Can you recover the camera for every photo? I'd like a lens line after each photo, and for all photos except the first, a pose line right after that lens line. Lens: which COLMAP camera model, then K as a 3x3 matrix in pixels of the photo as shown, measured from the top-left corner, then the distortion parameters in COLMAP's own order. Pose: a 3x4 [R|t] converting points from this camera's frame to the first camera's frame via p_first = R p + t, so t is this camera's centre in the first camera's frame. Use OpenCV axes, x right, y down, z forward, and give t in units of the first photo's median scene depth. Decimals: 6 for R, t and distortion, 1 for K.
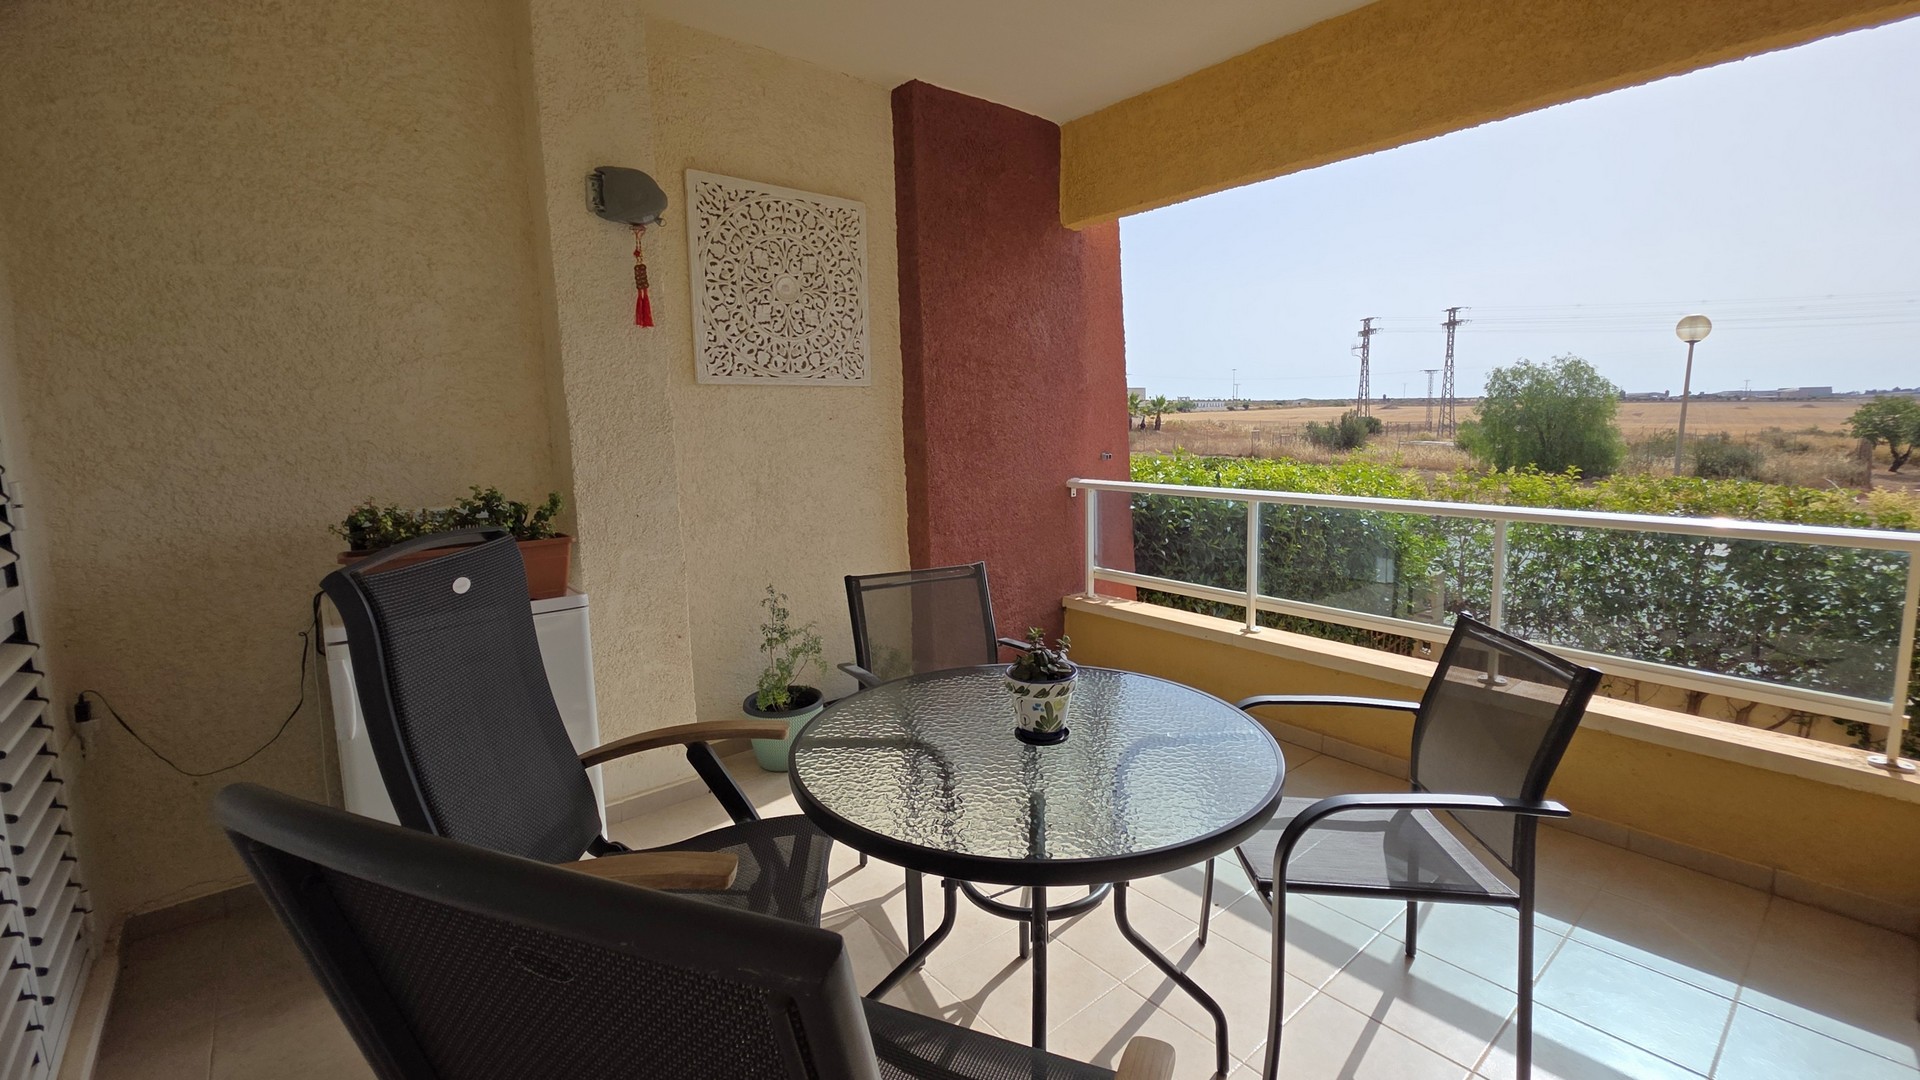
lens RADIAL K [[756.6, 0, 960.0], [0, 756.6, 540.0], [0, 0, 1]] dist [0.002849, 0.000058]
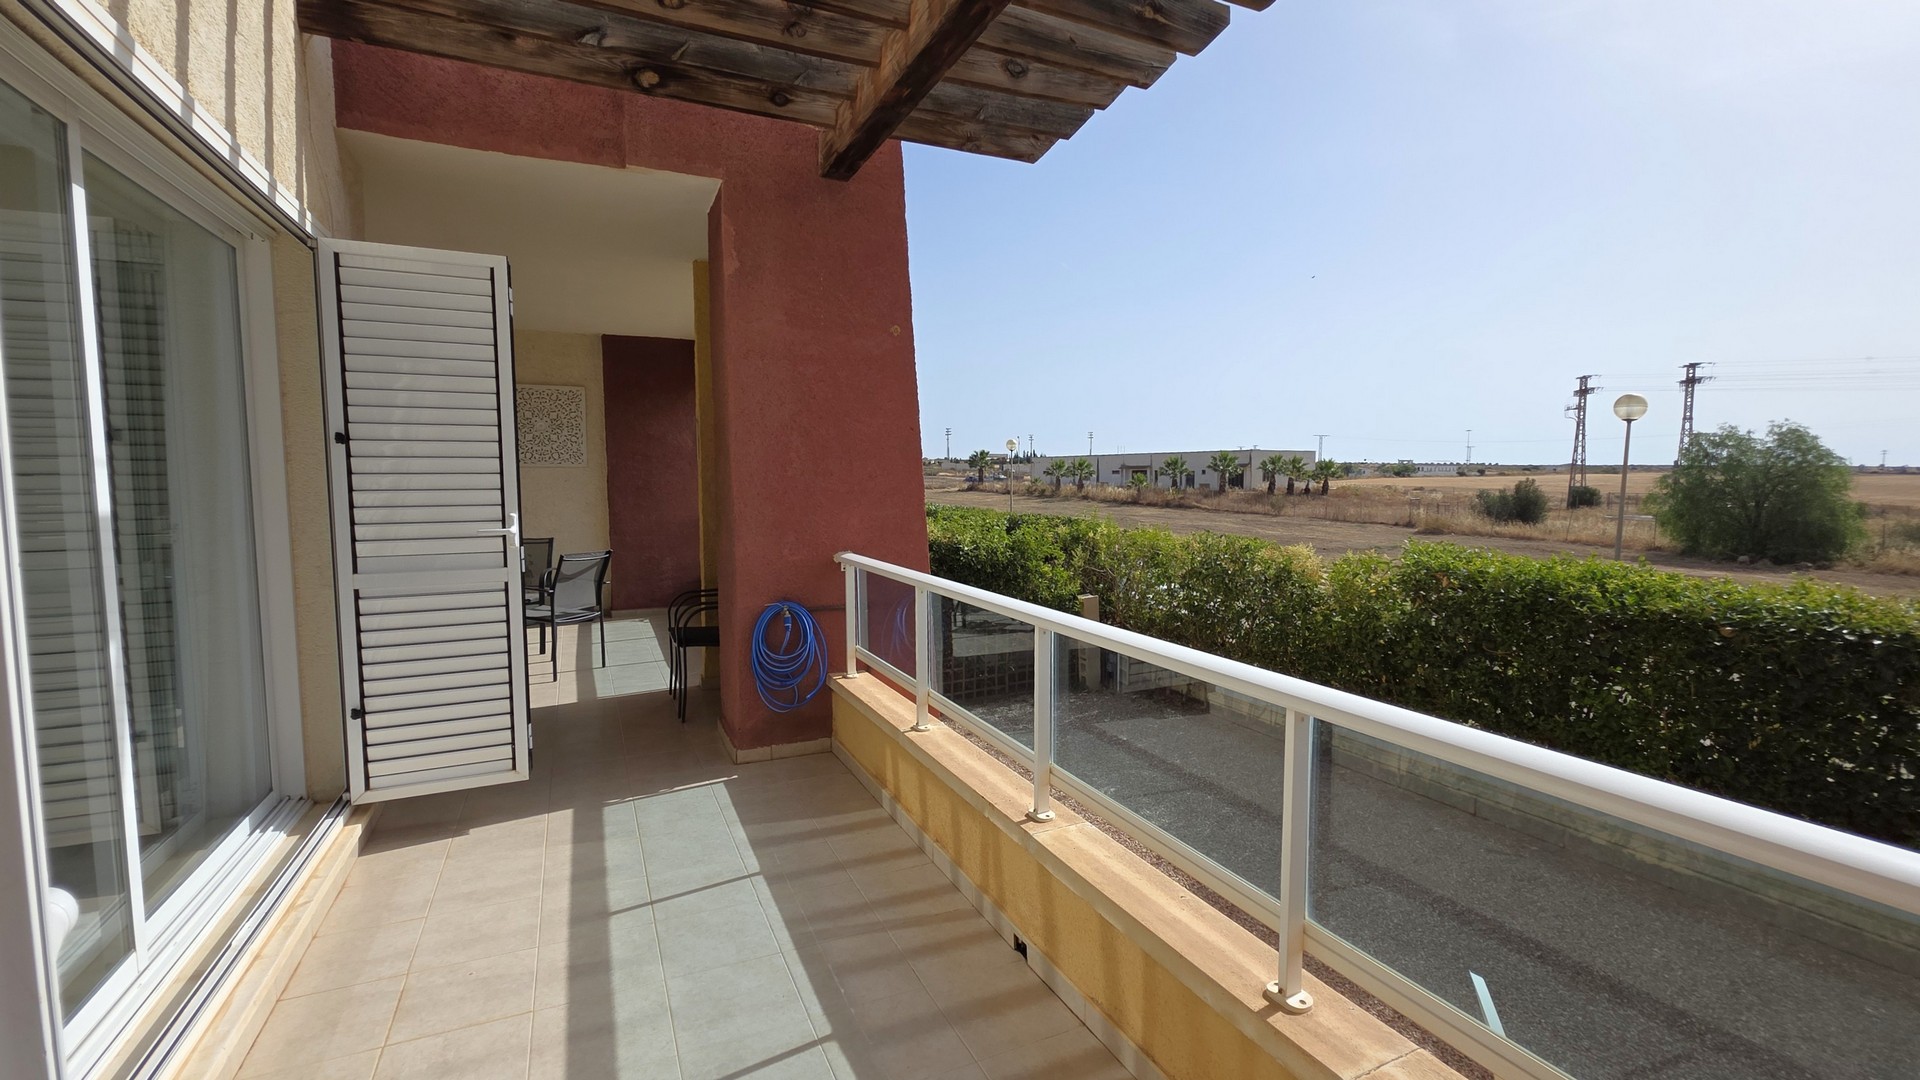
lens RADIAL K [[771.6, 0, 955.4], [0, 771.6, 540.8], [0, 0, 1]] dist [-0.000381, -0.000674]
pose [[0.966133, 0.039204, -0.255049, 0.087715], [-0.058690, 0.995872, -0.069241, 0.006022], [0.251282, 0.081865, 0.964446, -0.051333]]
